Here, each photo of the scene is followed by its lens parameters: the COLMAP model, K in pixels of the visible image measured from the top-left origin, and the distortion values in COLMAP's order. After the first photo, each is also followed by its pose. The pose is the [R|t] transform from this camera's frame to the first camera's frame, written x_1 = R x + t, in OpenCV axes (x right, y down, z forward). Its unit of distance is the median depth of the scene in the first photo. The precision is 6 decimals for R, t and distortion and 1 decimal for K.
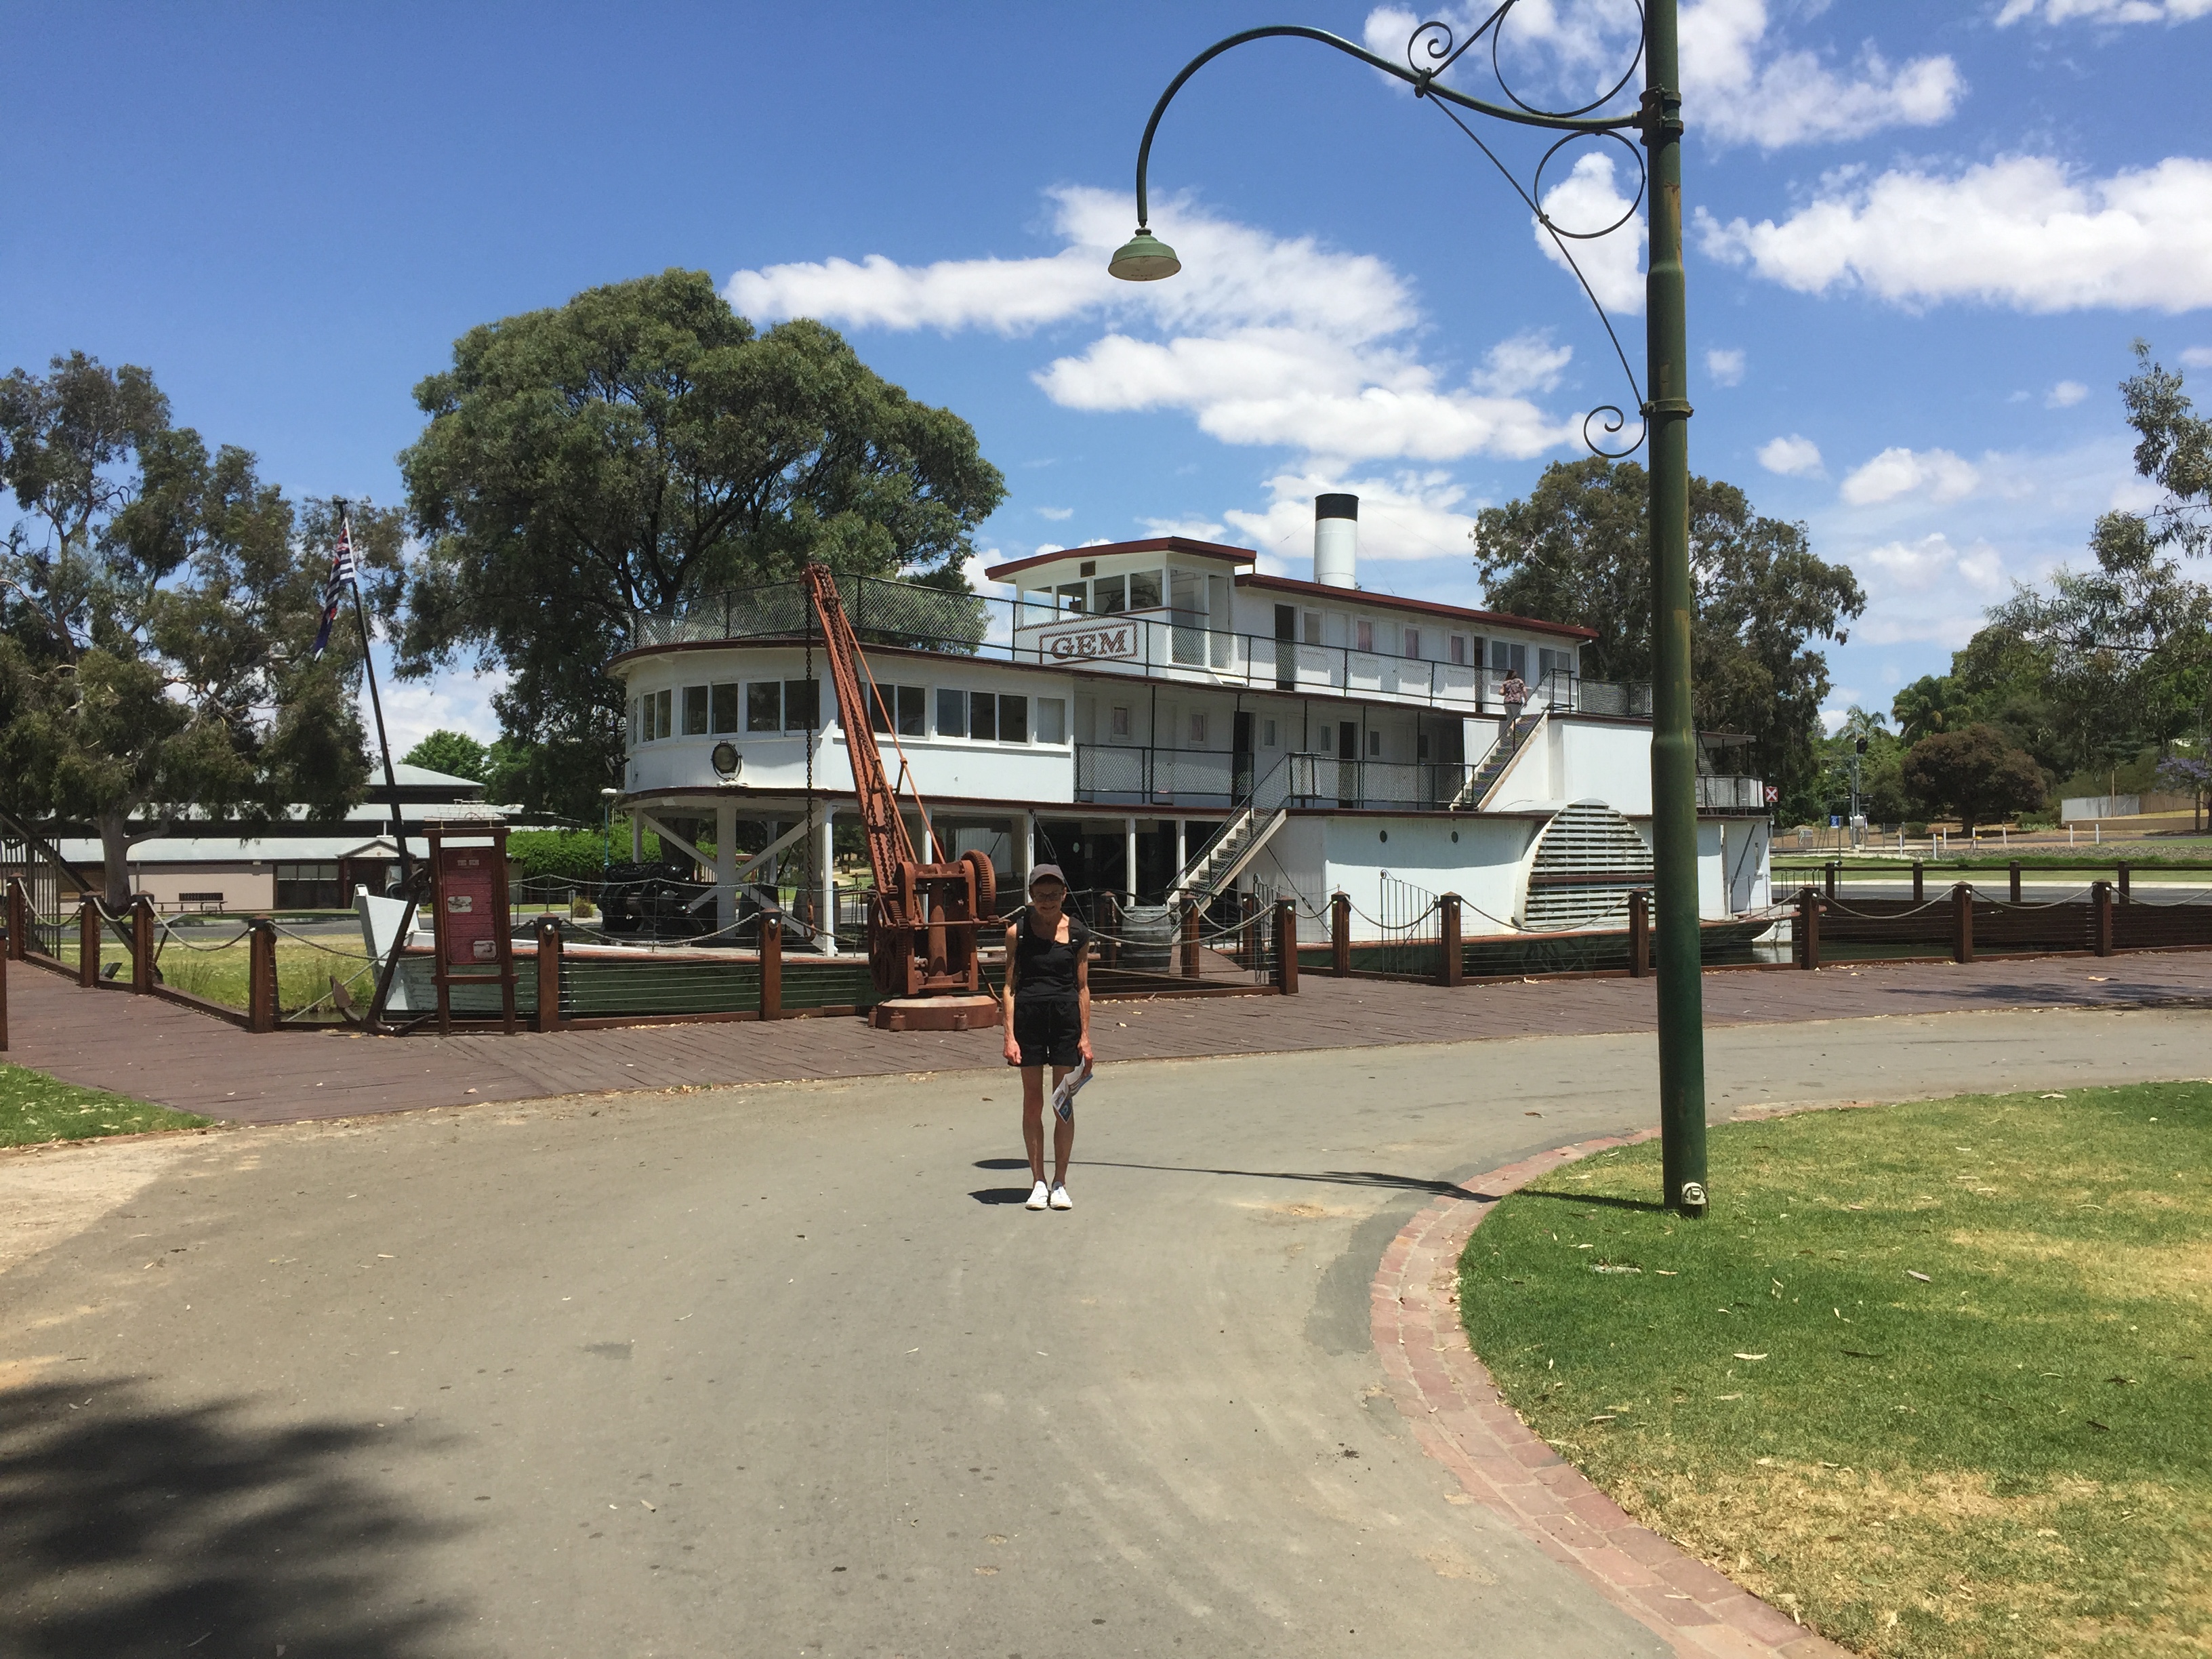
lens RADIAL K [[1885.9, 0, 1106.0], [0, 1885.9, 829.5], [0, 0, 1]] dist [-0.001803, -0.000147]
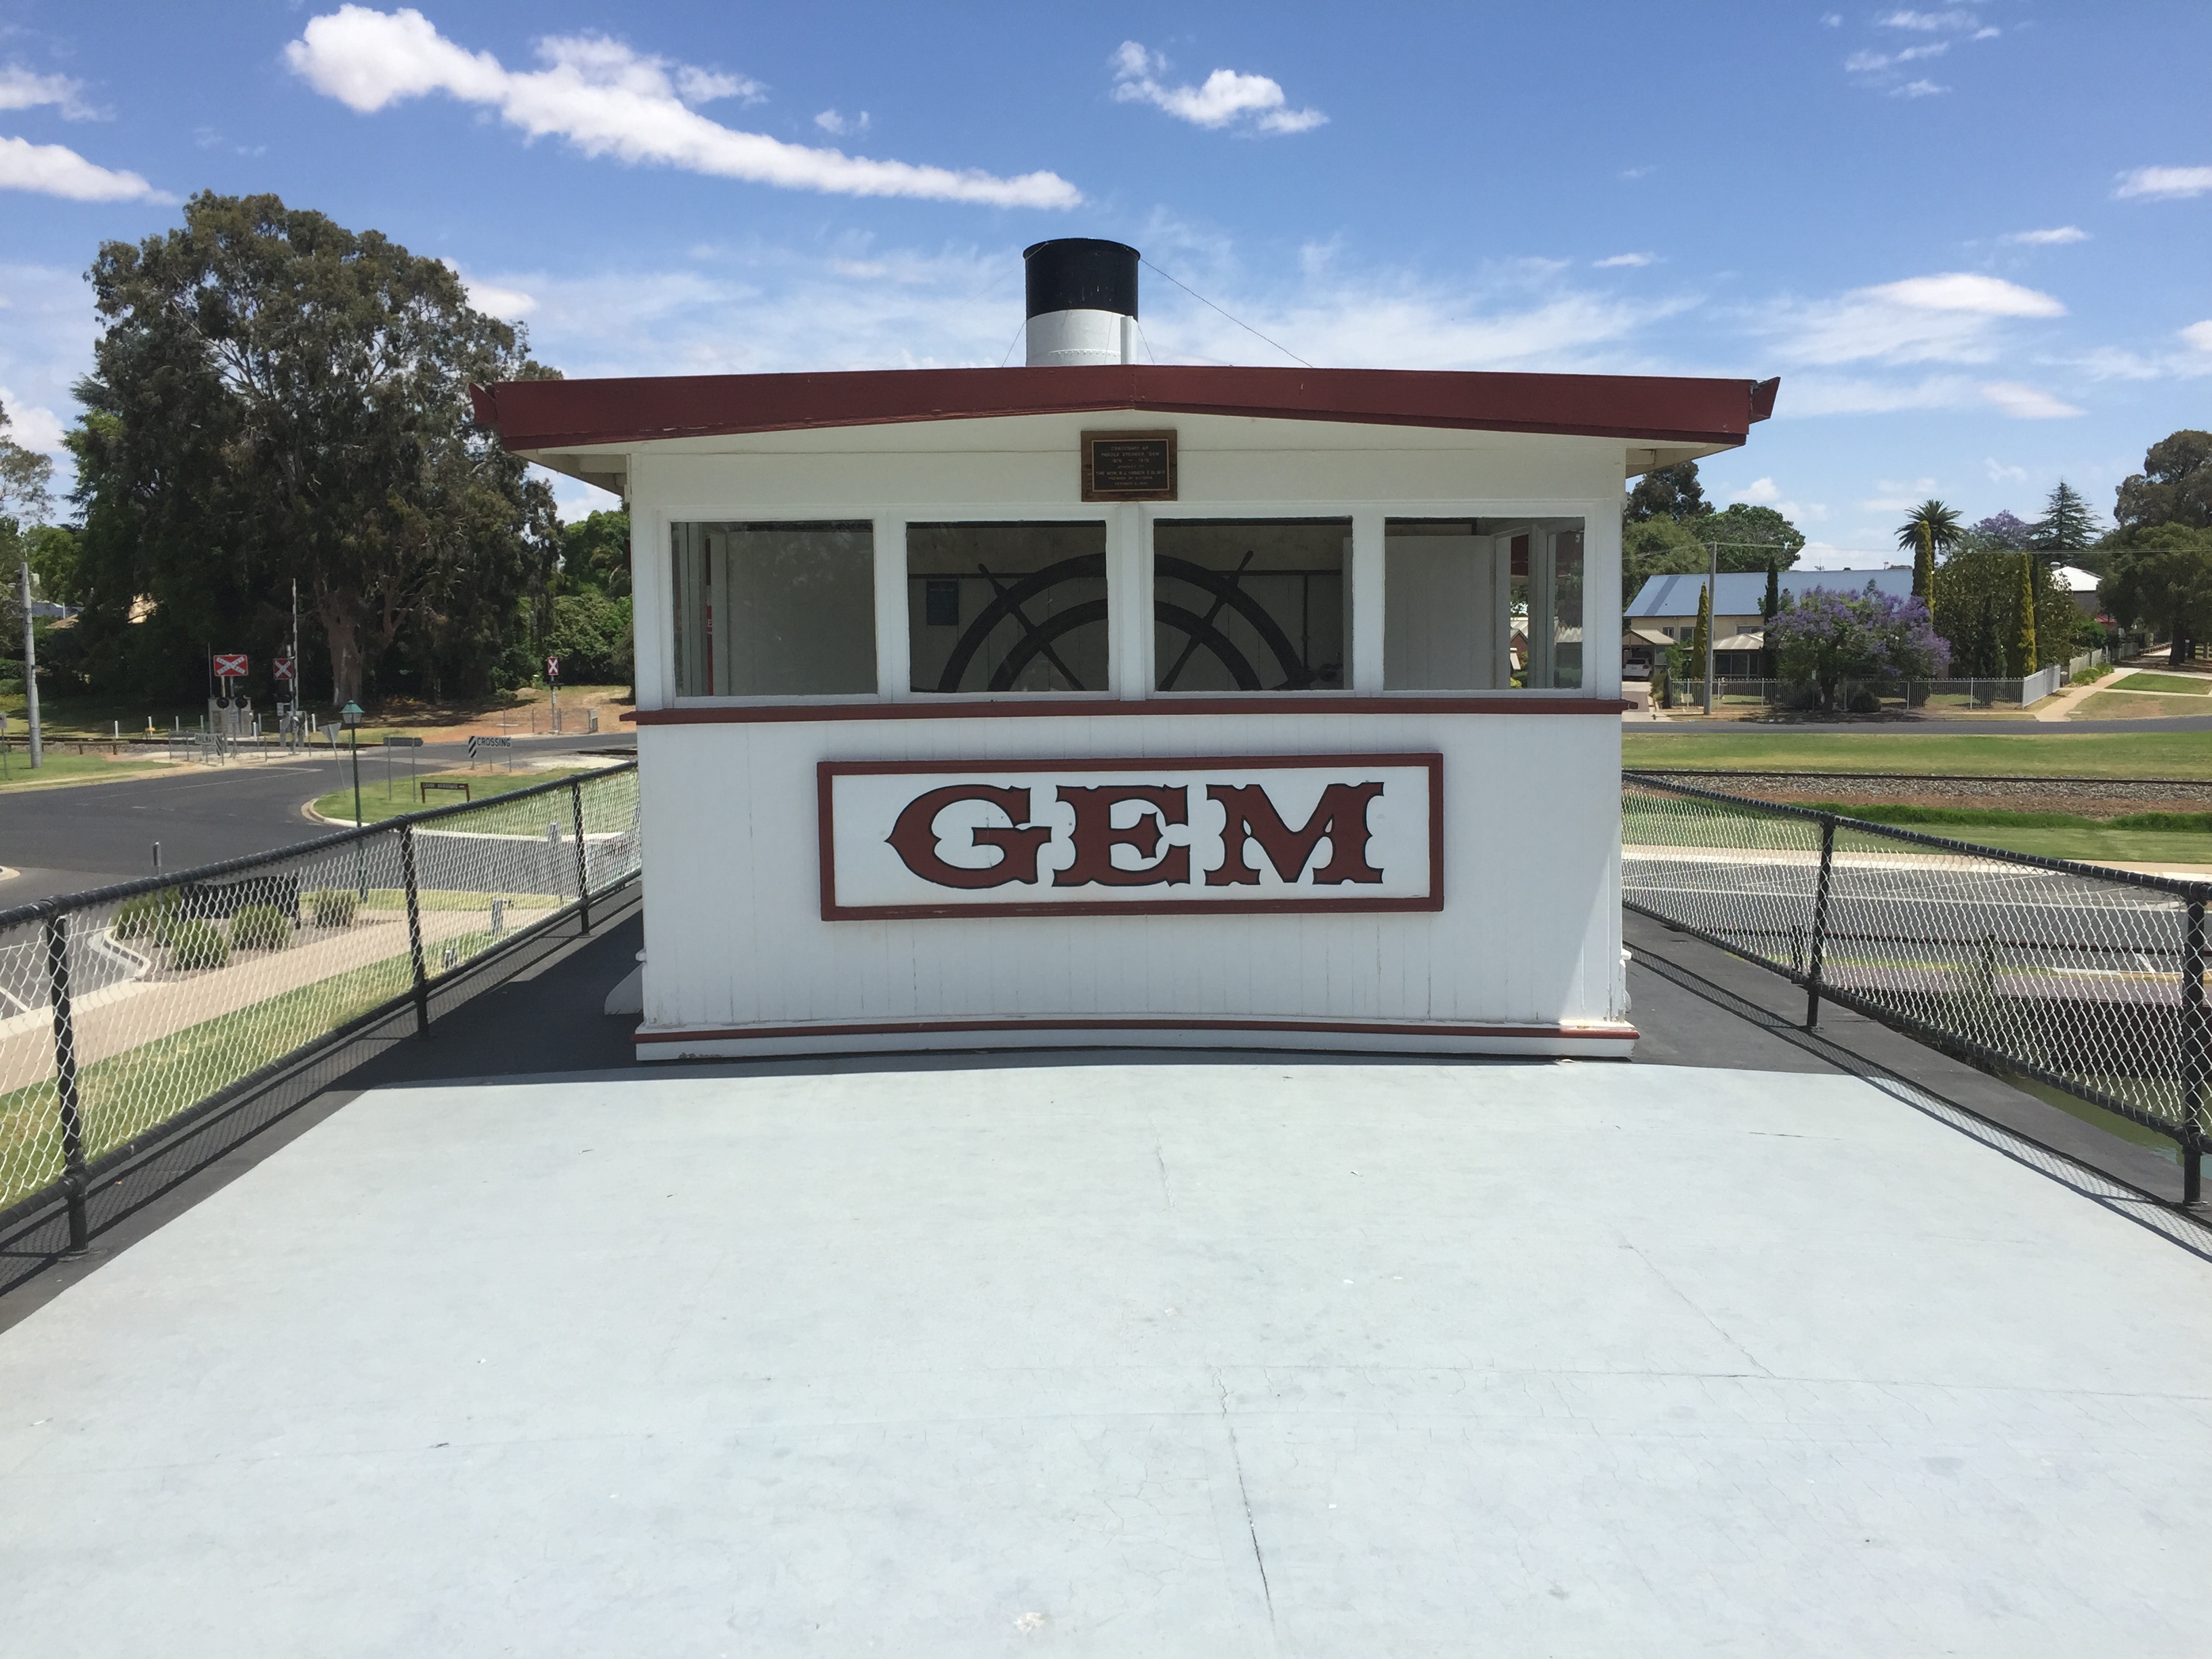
lens RADIAL K [[1891.0, 0, 1106.0], [0, 1891.0, 829.5], [0, 0, 1]] dist [-0.001101, 0.000334]
pose [[0.713166, -0.054265, 0.698892, -0.148151], [-0.022388, 0.994727, 0.100081, -0.111265], [-0.700638, -0.087021, 0.708191, 0.796294]]
